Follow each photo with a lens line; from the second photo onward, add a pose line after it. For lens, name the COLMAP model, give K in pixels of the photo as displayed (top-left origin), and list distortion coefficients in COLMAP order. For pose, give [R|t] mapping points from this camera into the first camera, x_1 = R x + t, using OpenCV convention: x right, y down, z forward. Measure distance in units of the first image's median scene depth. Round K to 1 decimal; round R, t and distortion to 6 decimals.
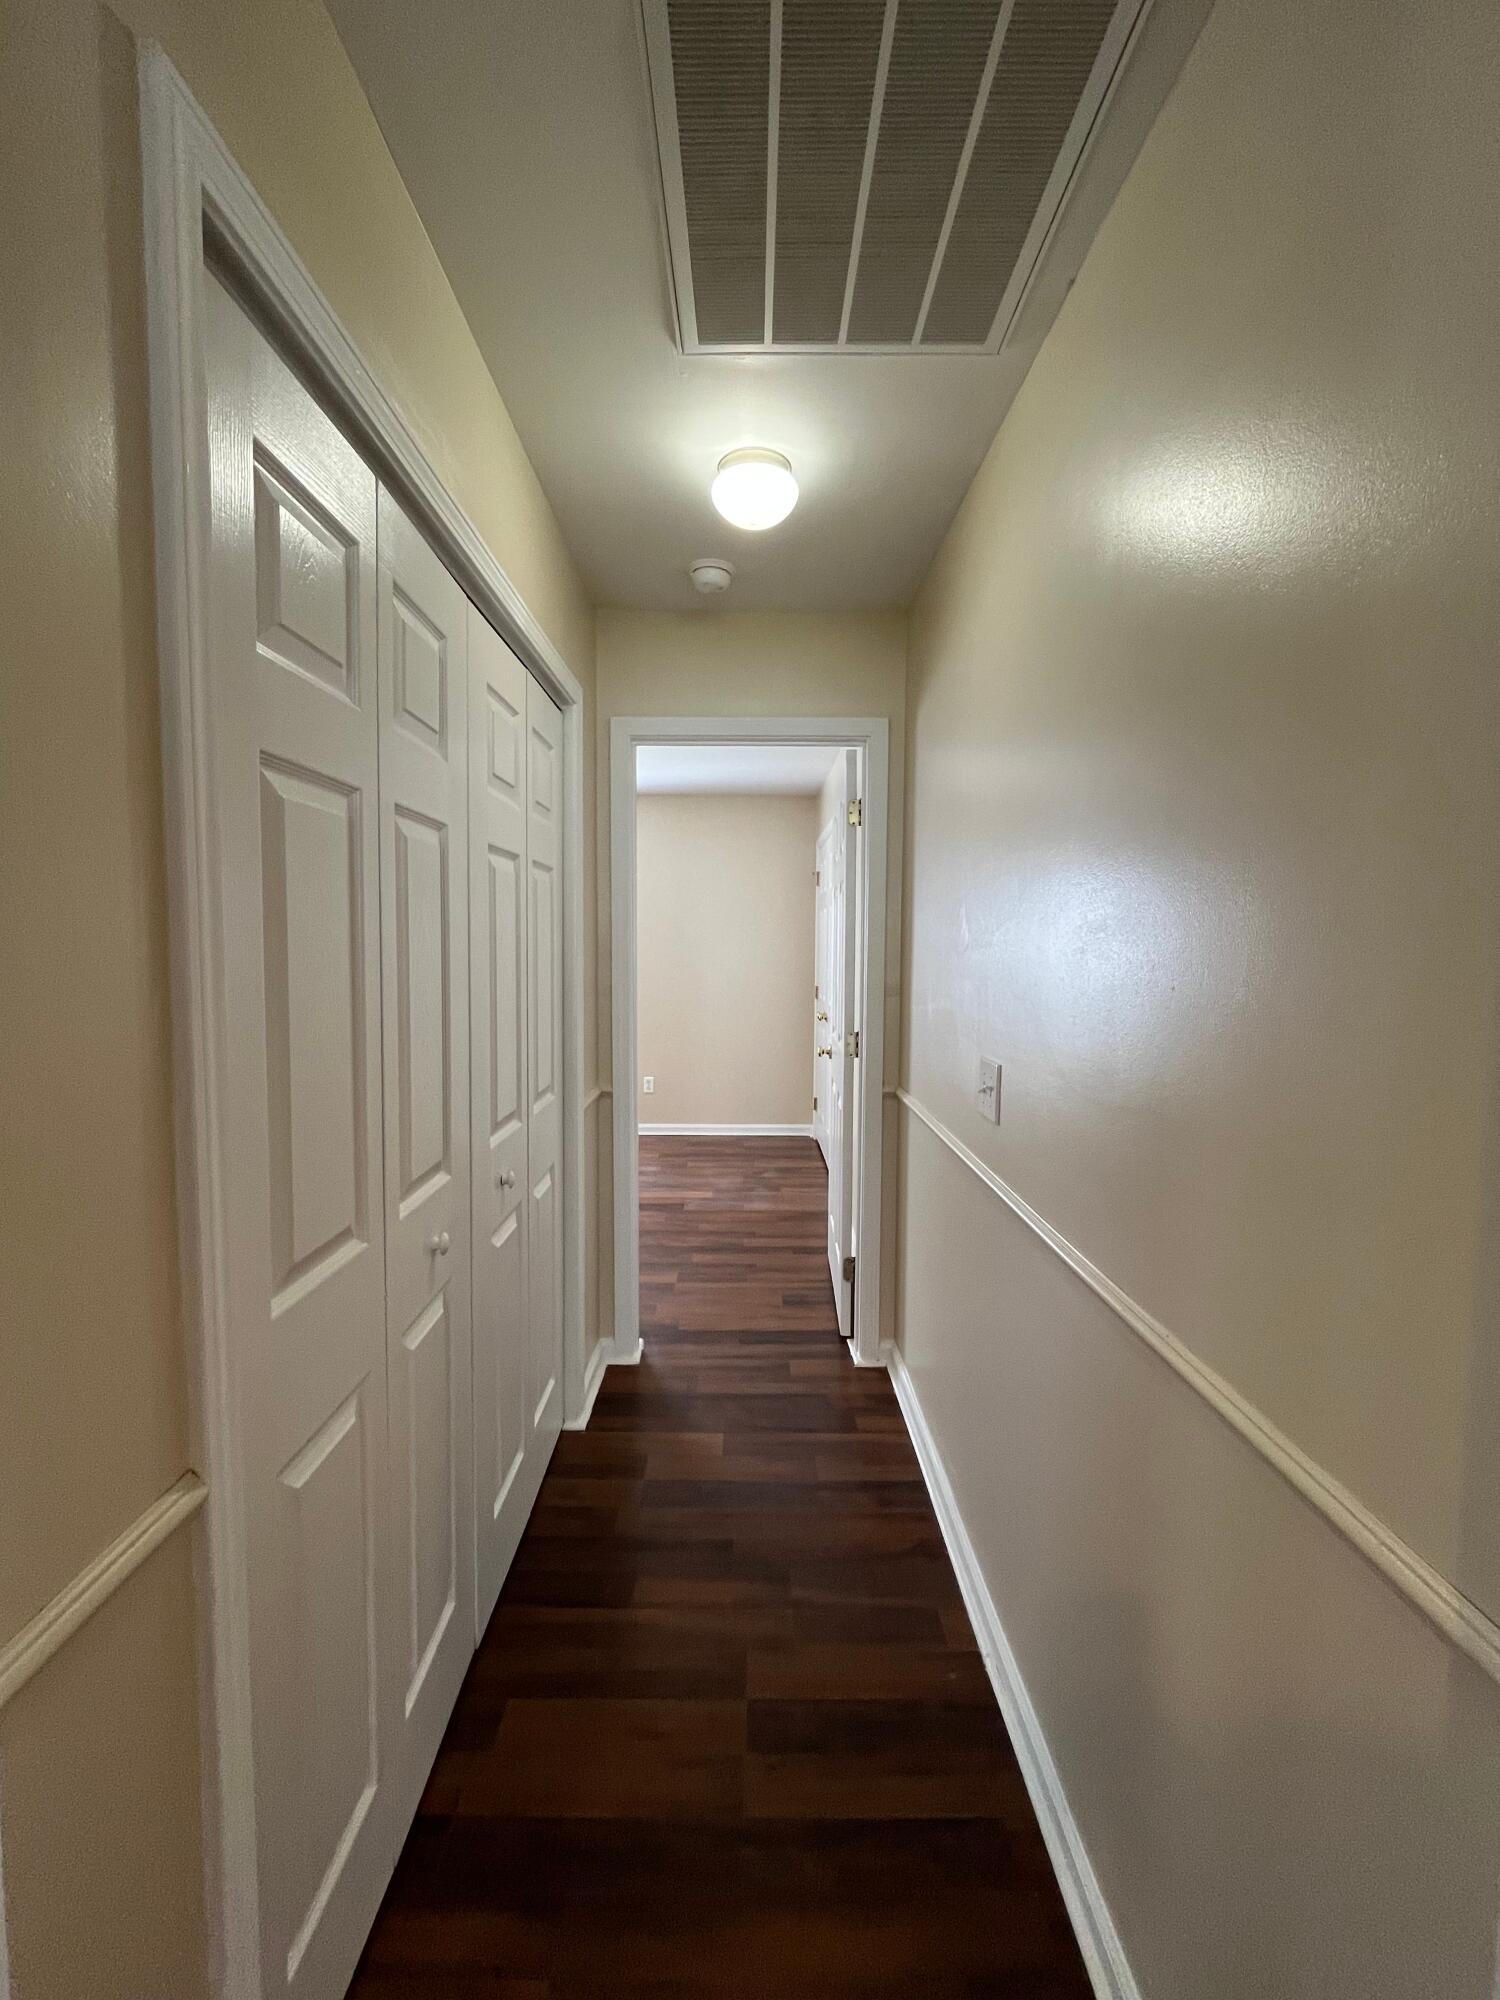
lens RADIAL K [[811.3, 0, 747.7], [0, 811.3, 996.4], [0, 0, 1]] dist [0.008187, -0.000317]
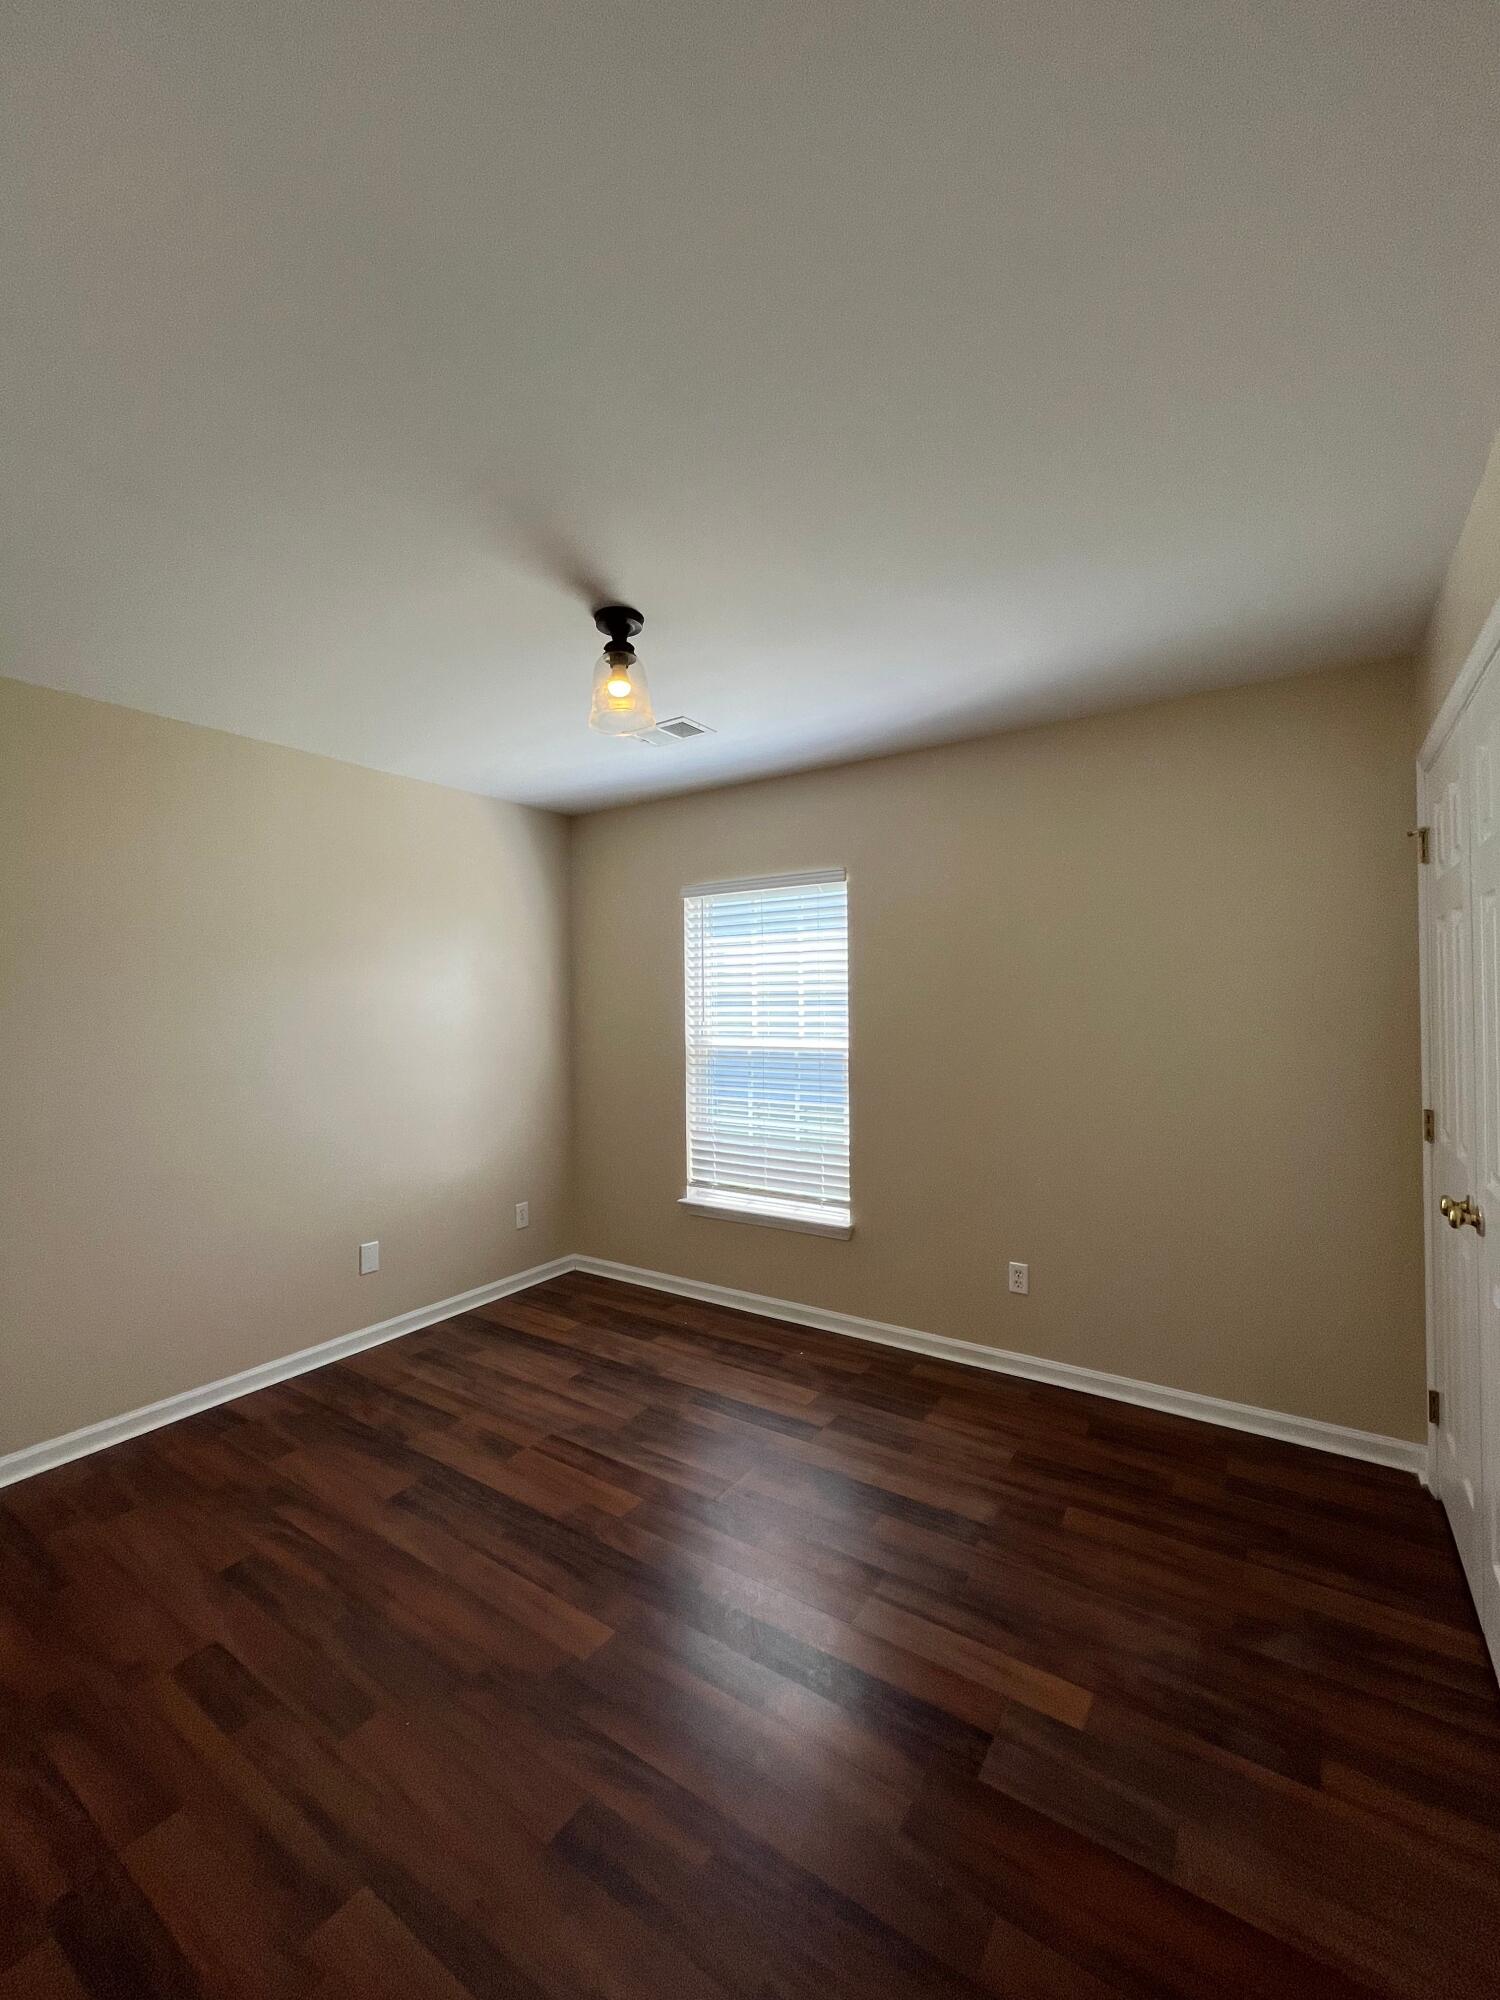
lens RADIAL K [[811.3, 0, 753.5], [0, 811.3, 997.6], [0, 0, 1]] dist [0.008187, -0.000317]
pose [[0.833346, -0.018877, -0.552429, 0.032559], [-0.026020, 0.996969, -0.073320, -0.032608], [0.552139, 0.075475, 0.830329, 0.507804]]
